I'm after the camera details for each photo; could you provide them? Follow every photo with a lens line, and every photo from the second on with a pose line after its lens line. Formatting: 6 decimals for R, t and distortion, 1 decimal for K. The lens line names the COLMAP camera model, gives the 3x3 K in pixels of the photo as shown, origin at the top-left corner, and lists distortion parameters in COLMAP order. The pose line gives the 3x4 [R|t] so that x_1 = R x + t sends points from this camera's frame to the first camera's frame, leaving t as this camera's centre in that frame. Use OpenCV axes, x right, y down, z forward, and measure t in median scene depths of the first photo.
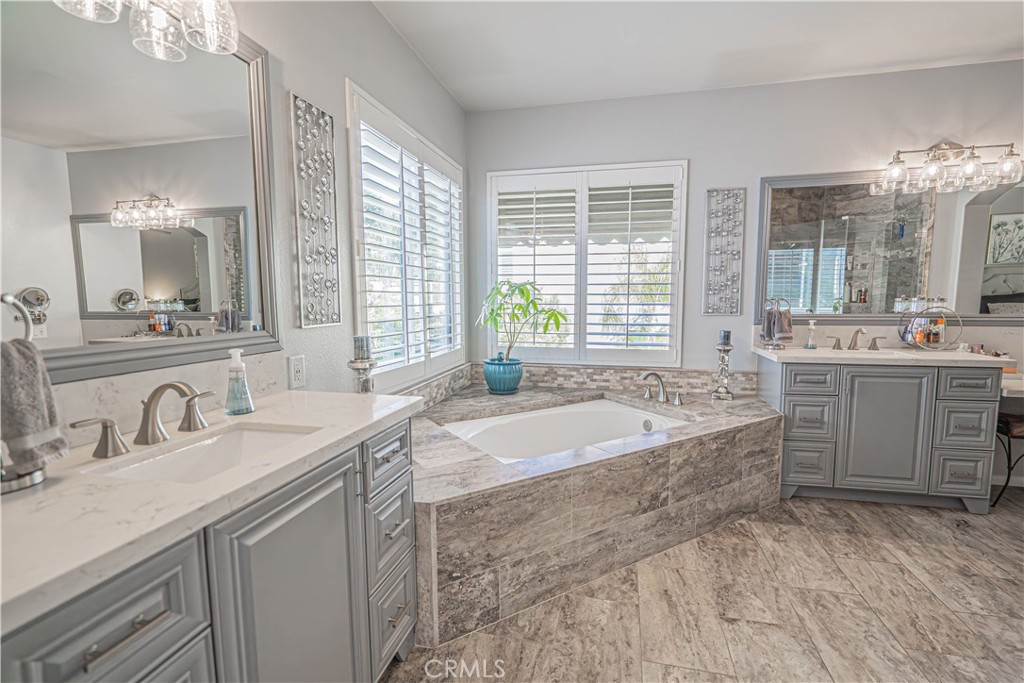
lens RADIAL K [[466.6, 0, 517.0], [0, 466.6, 342.9], [0, 0, 1]] dist [-0.000189, 0.000000]
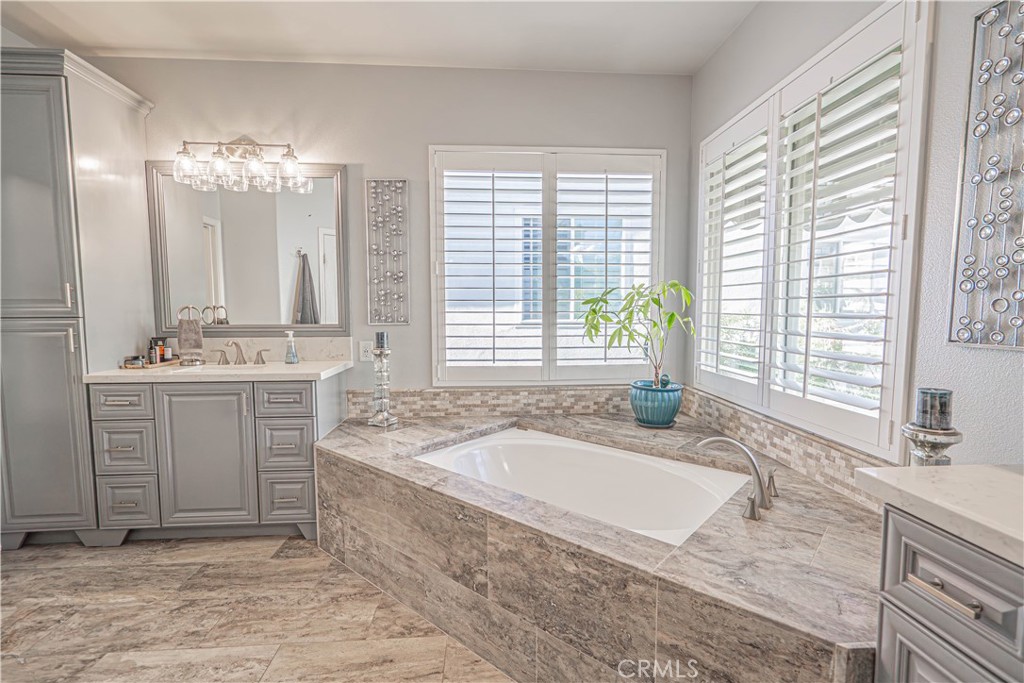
lens RADIAL K [[466.6, 0, 513.4], [0, 466.6, 346.5], [0, 0, 1]] dist [-0.000189, 0.000000]
pose [[0.293650, 0.074242, -0.953026, 0.966075], [-0.089434, 0.994740, 0.049935, -0.065904], [0.951720, 0.070570, 0.298745, 0.795097]]
